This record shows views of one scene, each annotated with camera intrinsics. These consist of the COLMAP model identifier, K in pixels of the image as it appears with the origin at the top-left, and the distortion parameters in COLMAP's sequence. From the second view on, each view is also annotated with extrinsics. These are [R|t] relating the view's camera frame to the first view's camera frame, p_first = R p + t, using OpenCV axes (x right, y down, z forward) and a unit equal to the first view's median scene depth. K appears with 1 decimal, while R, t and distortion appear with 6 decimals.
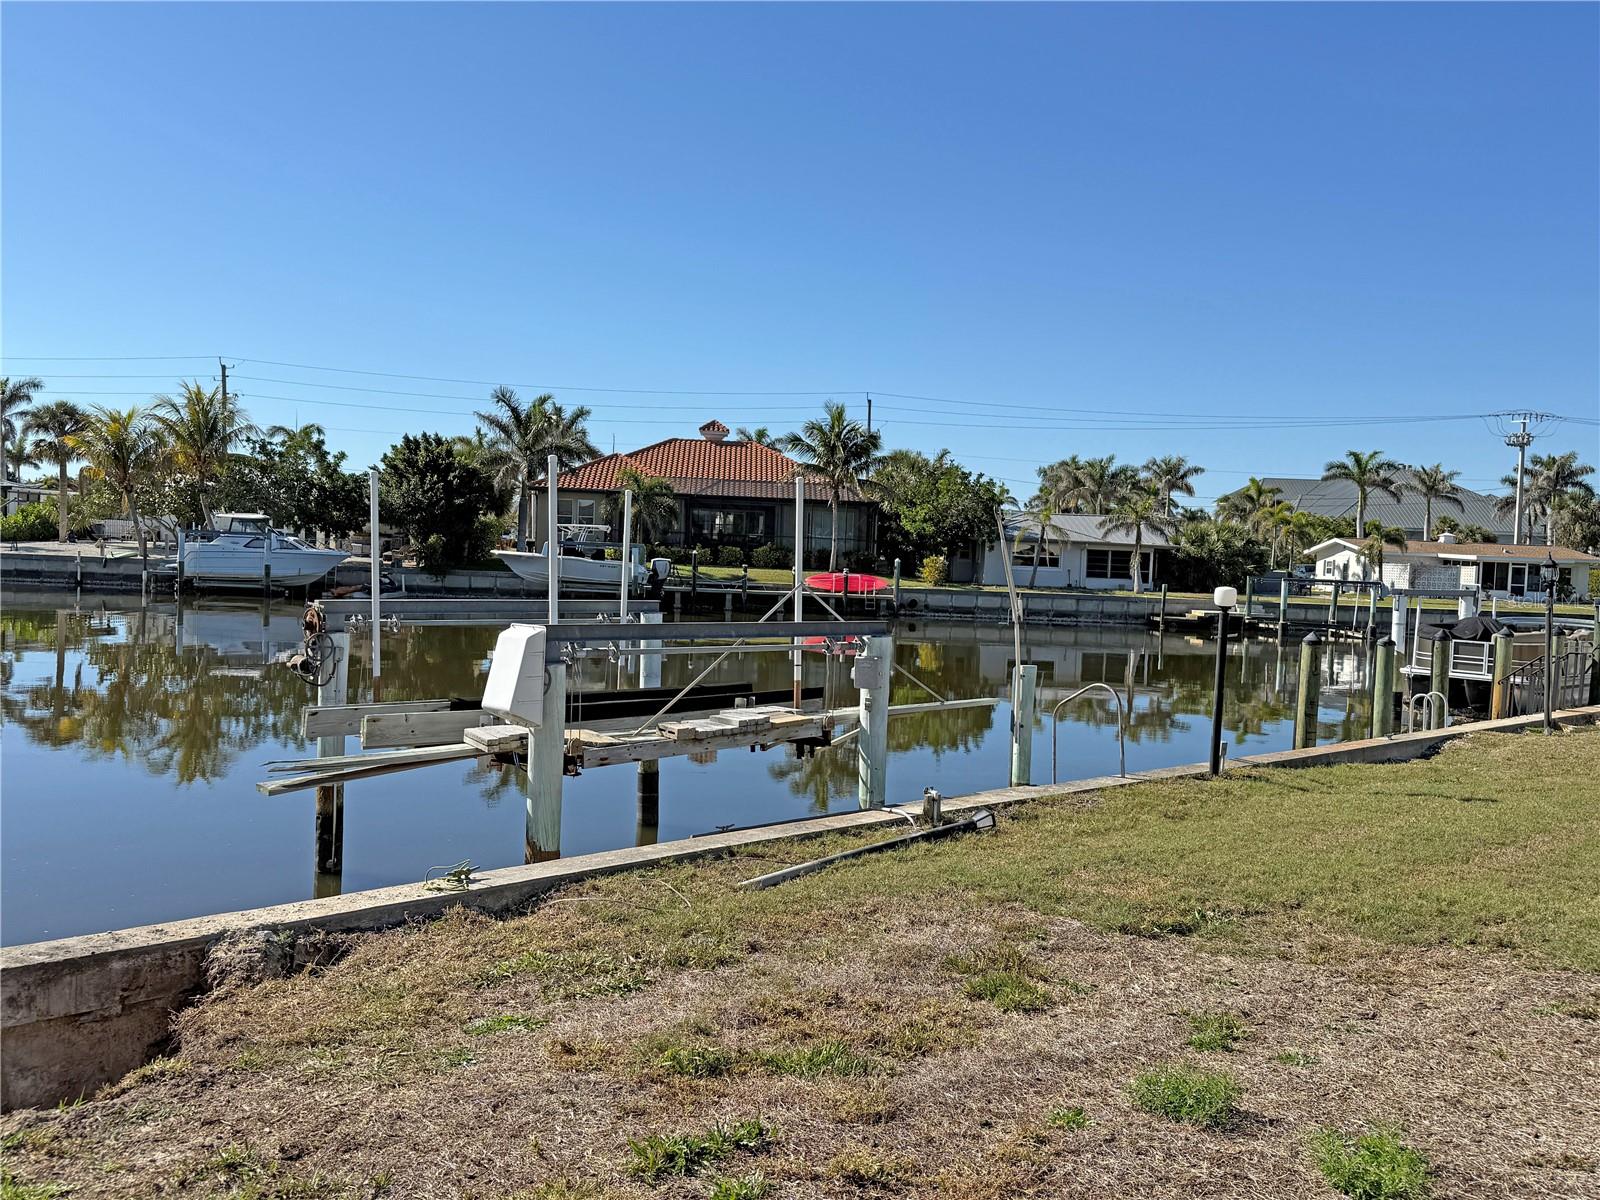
lens RADIAL K [[1383.7, 0, 777.2], [0, 1383.7, 605.7], [0, 0, 1]] dist [0.146250, -0.244403]
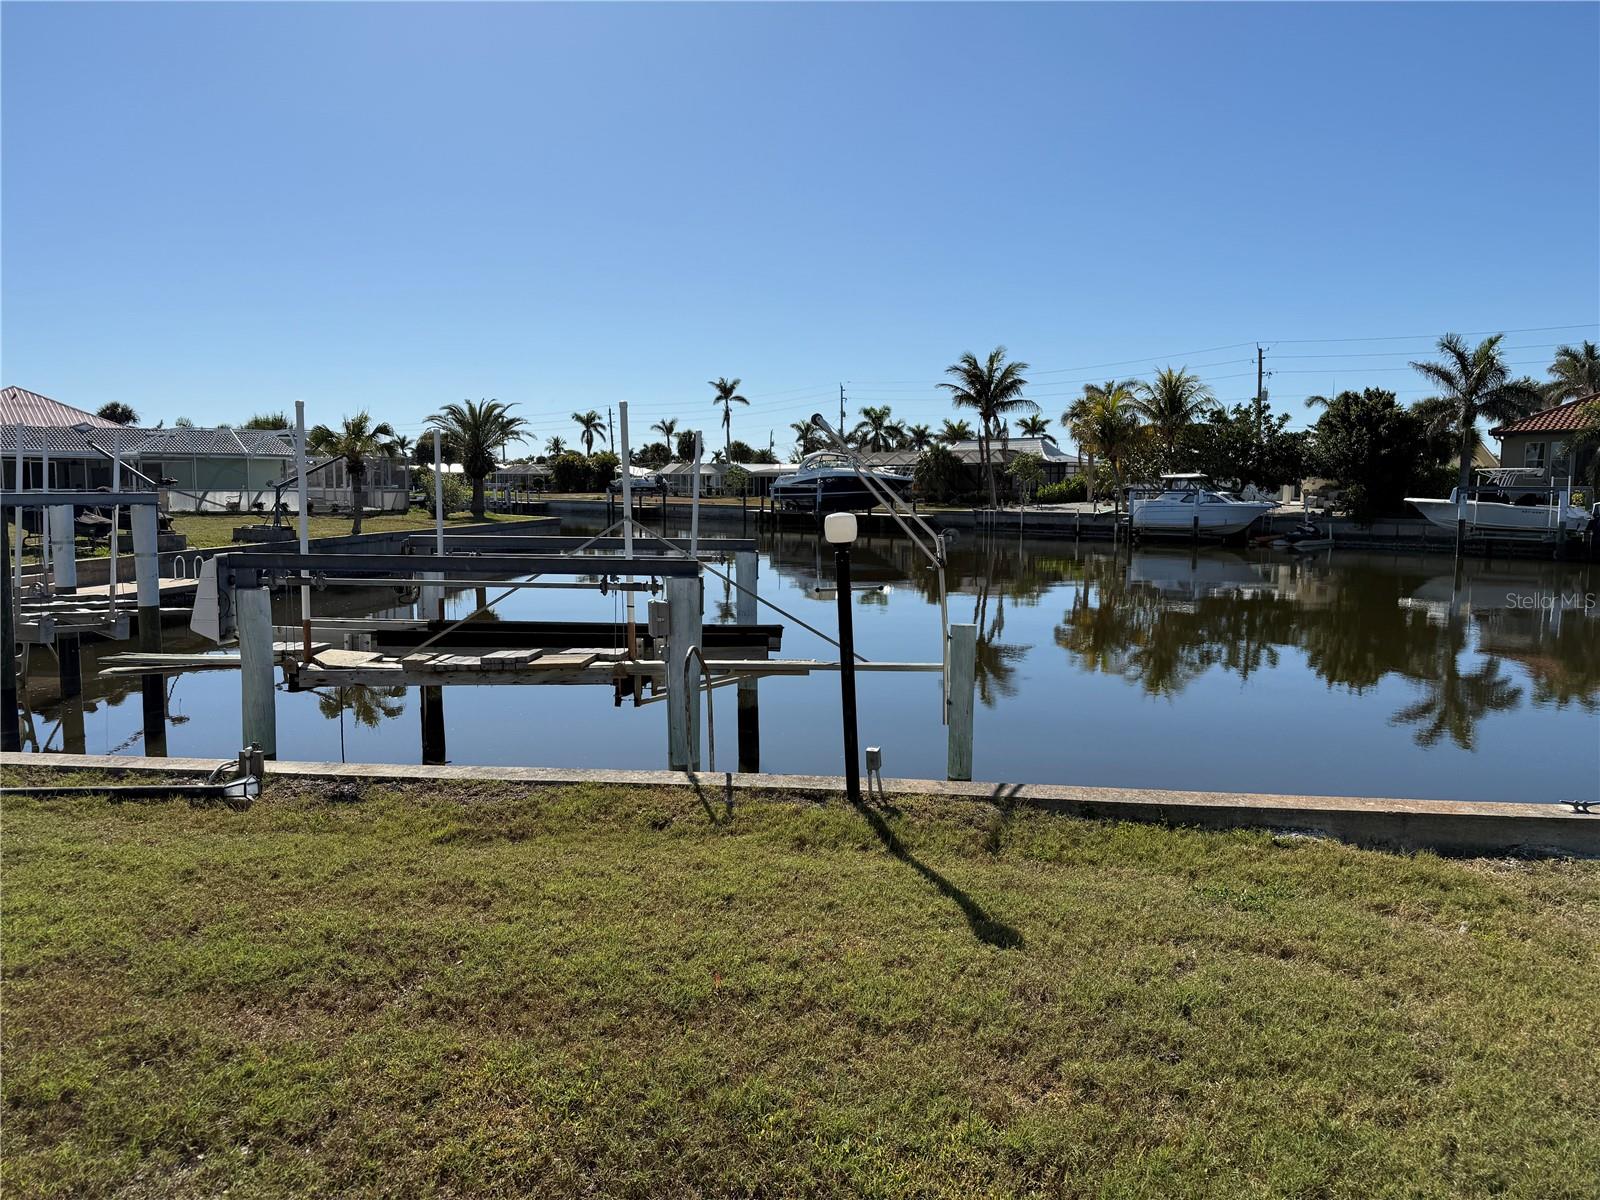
lens RADIAL K [[1119.3, 0, 771.1], [0, 1119.3, 593.0], [0, 0, 1]] dist [-0.003489, -0.001078]
pose [[0.619158, 0.036724, -0.784408, 0.141119], [-0.008939, 0.999171, 0.039723, 0.000701], [0.785216, -0.017583, 0.618972, 0.130425]]
